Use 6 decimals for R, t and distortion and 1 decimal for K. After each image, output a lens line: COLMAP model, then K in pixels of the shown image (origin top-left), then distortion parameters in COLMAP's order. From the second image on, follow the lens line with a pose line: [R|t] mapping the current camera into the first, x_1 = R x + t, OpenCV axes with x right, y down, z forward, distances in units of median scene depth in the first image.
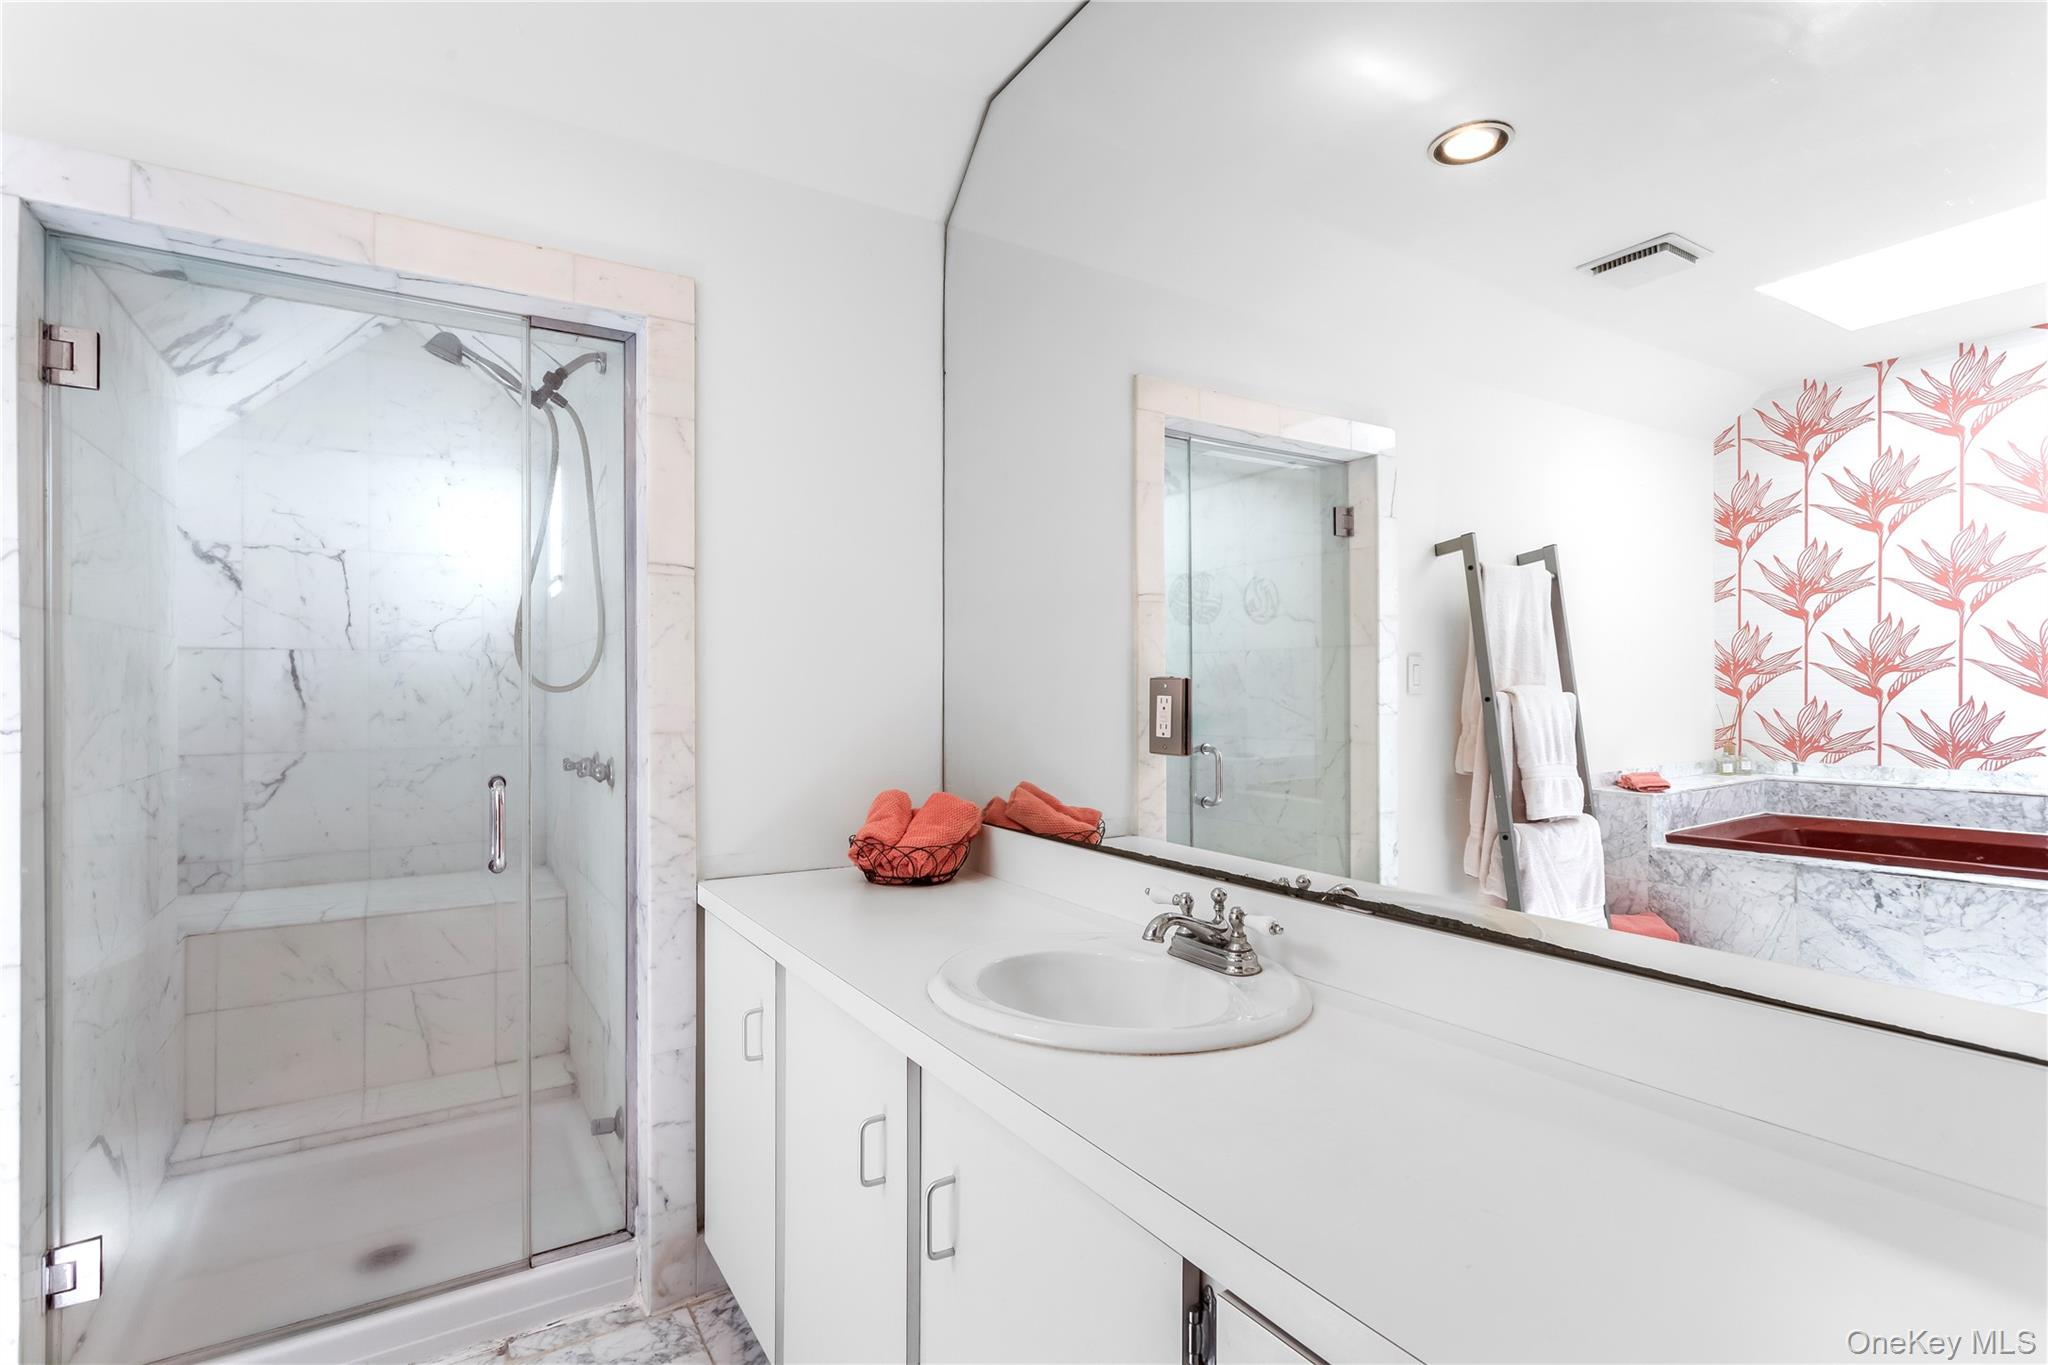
lens RADIAL K [[990.9, 0, 1021.5], [0, 990.9, 687.5], [0, 0, 1]] dist [0.000521, -0.000127]
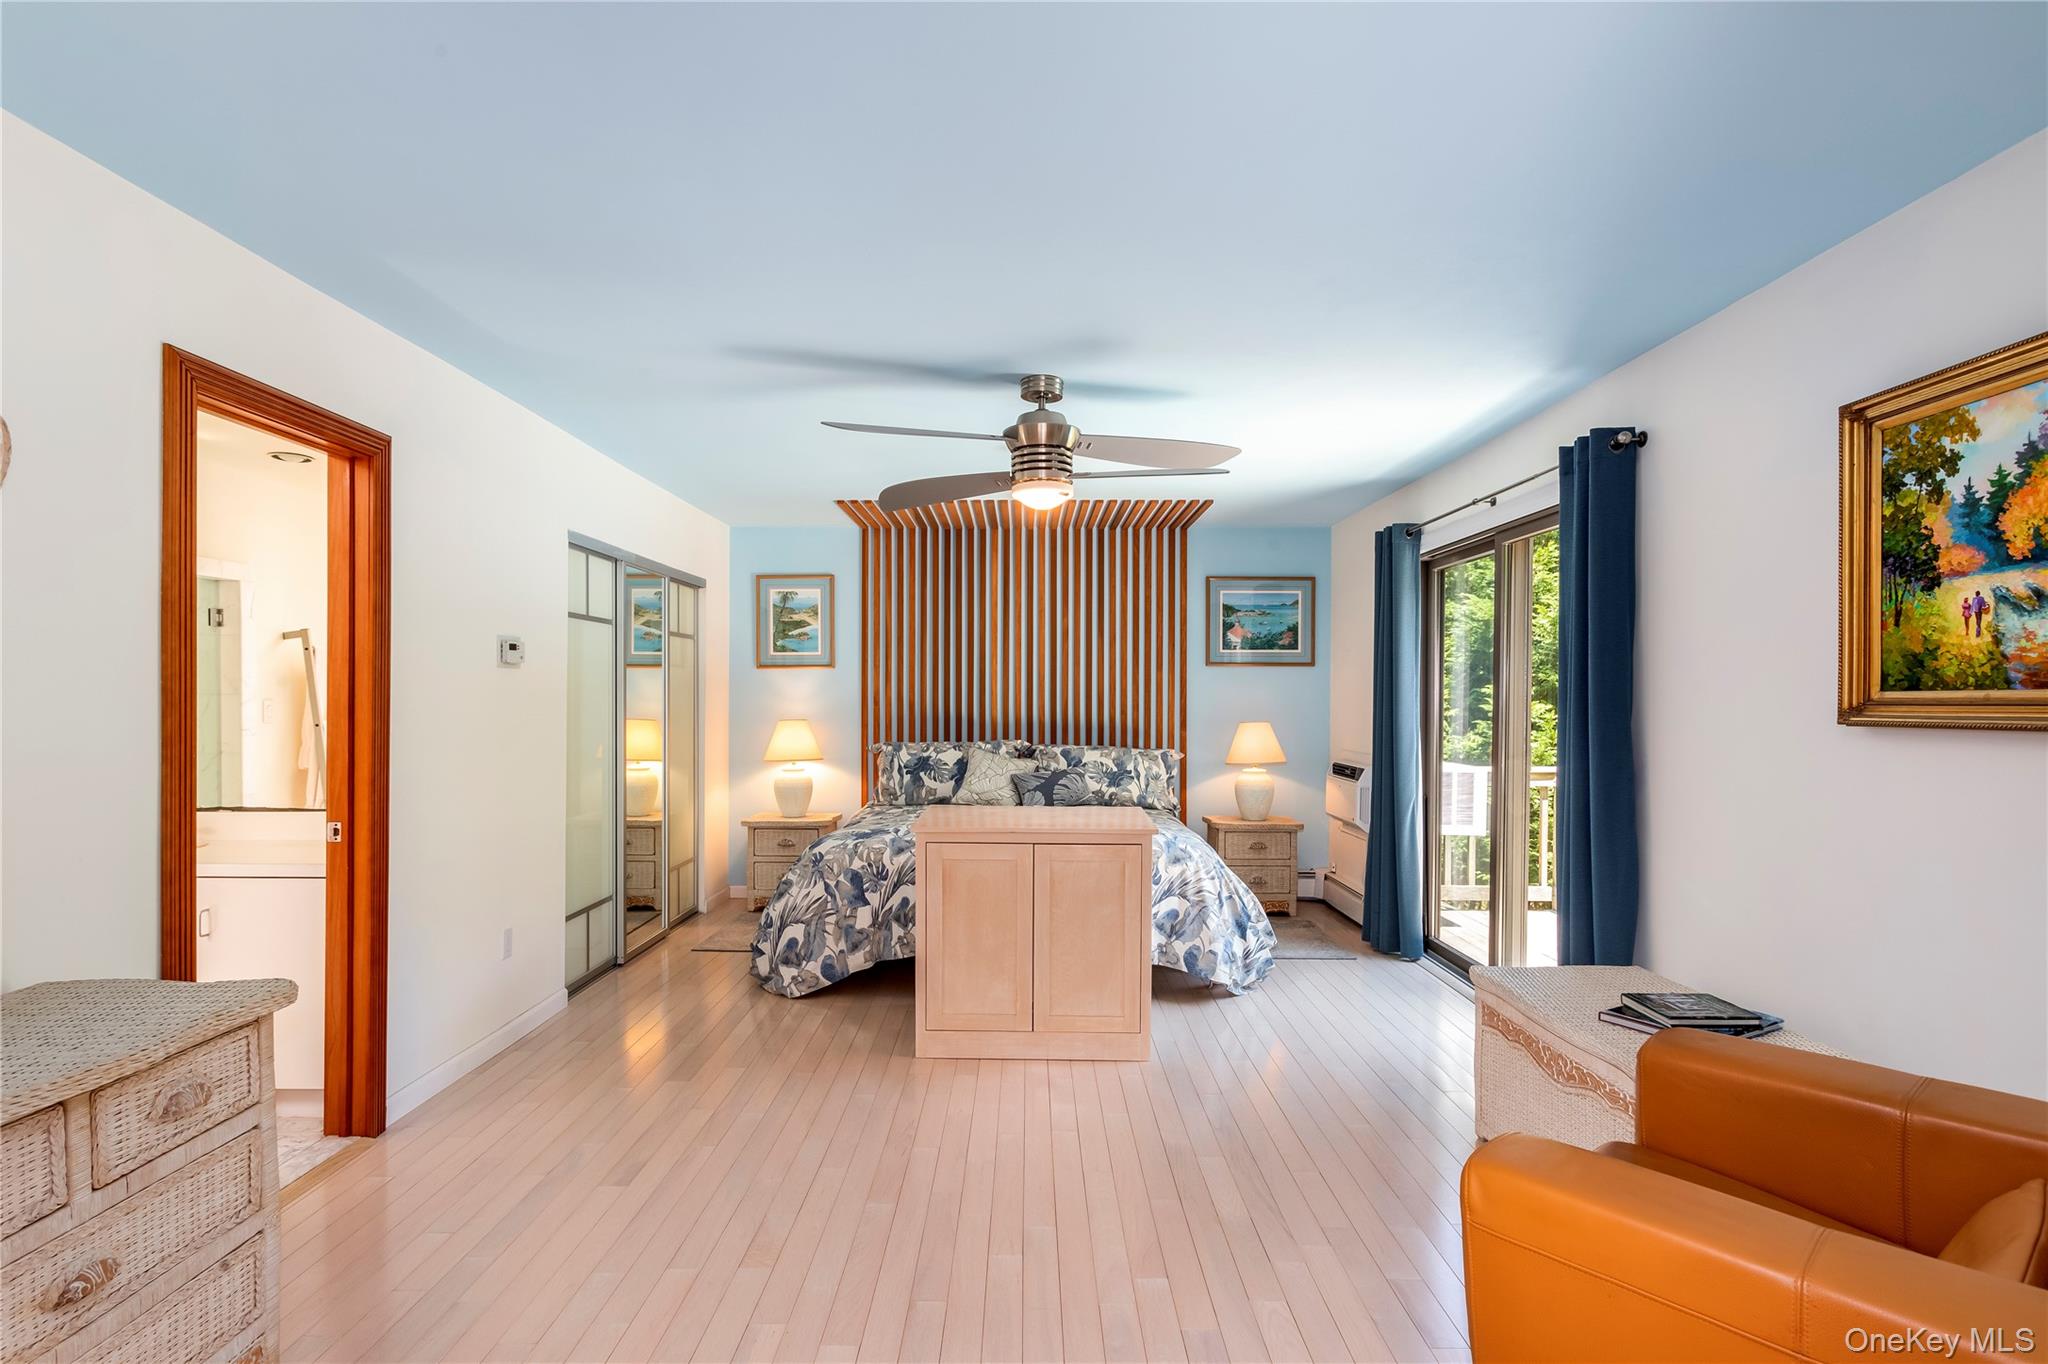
lens RADIAL K [[990.9, 0, 1020.7], [0, 990.9, 701.0], [0, 0, 1]] dist [0.000521, -0.000127]
pose [[0.535476, -0.000884, 0.844550, -0.334802], [0.001722, 0.999999, -0.000046, -0.028481], [-0.844549, 0.001479, 0.535476, -0.966493]]
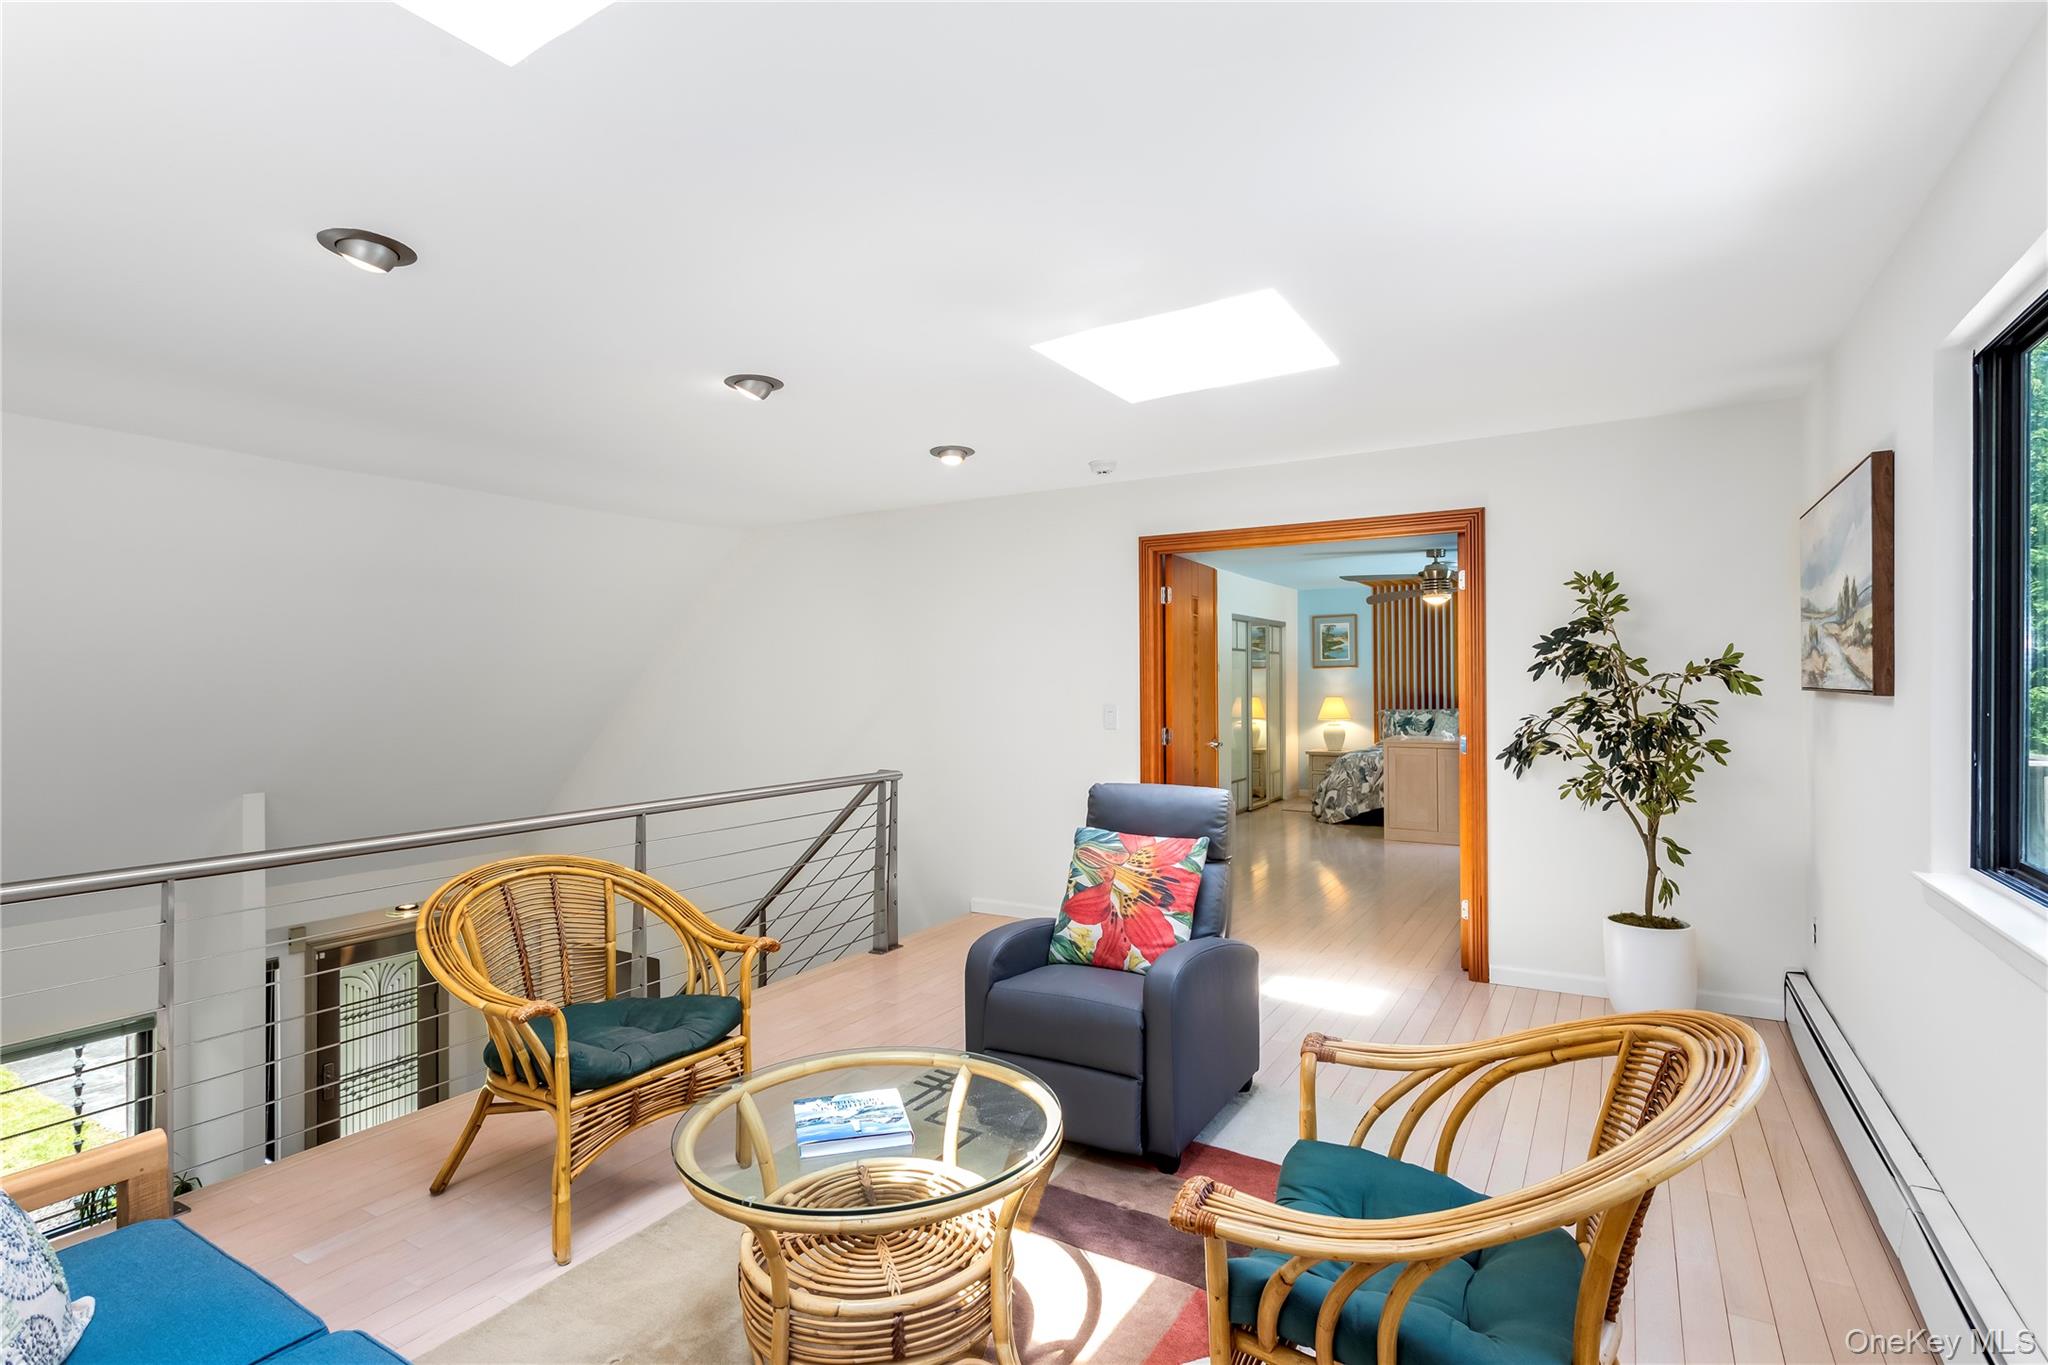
lens RADIAL K [[990.9, 0, 1023.5], [0, 990.9, 684.2], [0, 0, 1]] dist [0.000521, -0.000127]
pose [[0.894158, -0.006063, 0.447711, -1.719527], [0.008550, 0.999957, -0.003534, -0.035872], [-0.447671, 0.006988, 0.894171, -2.444519]]
